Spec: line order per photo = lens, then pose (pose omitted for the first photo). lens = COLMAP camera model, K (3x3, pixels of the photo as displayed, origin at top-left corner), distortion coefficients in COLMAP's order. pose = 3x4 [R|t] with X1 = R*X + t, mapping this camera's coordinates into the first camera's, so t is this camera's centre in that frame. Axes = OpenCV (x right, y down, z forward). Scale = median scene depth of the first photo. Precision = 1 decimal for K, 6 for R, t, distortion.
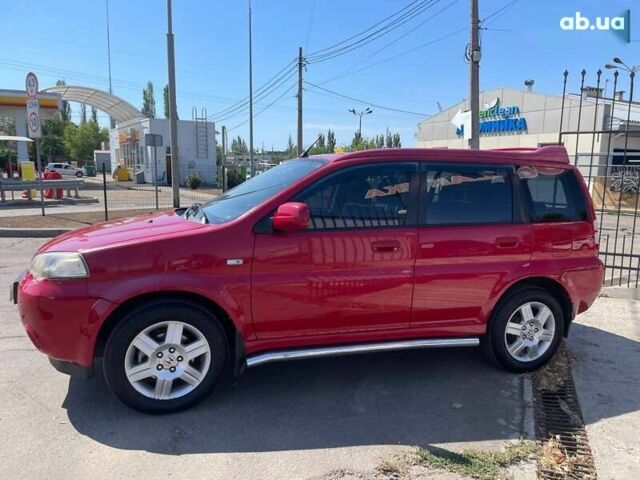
lens RADIAL K [[482.7, 0, 320.0], [0, 482.7, 240.0], [0, 0, 1]] dist [0.073892, -0.112679]
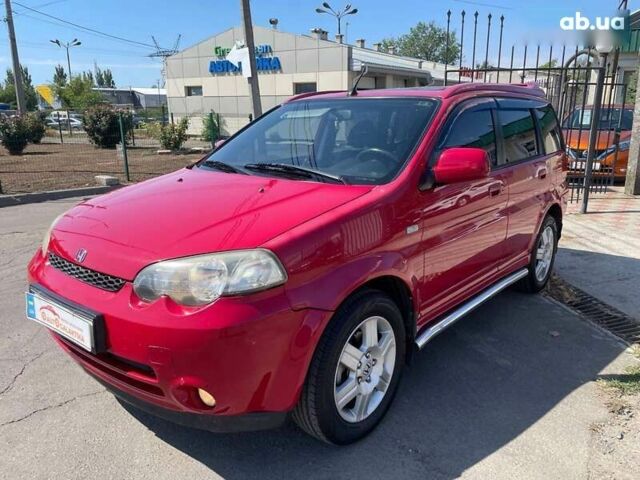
lens RADIAL K [[482.7, 0, 320.0], [0, 482.7, 240.0], [0, 0, 1]] dist [0.073892, -0.112679]
pose [[0.856836, -0.153133, 0.492323, -0.689607], [0.094567, 0.985353, 0.141903, -0.062443], [-0.506842, -0.075030, 0.858768, 0.390683]]
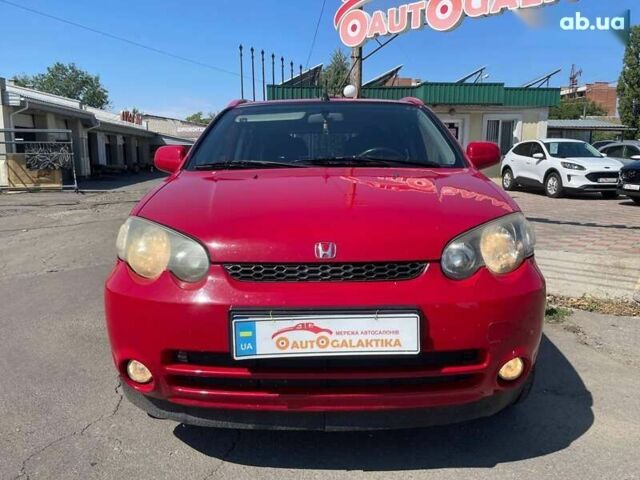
lens RADIAL K [[482.7, 0, 320.0], [0, 482.7, 240.0], [0, 0, 1]] dist [0.073892, -0.112679]
pose [[0.338120, -0.174299, 0.924821, -1.106966], [0.141089, 0.980982, 0.133300, -0.059003], [-0.930467, 0.085411, 0.356281, 0.936312]]
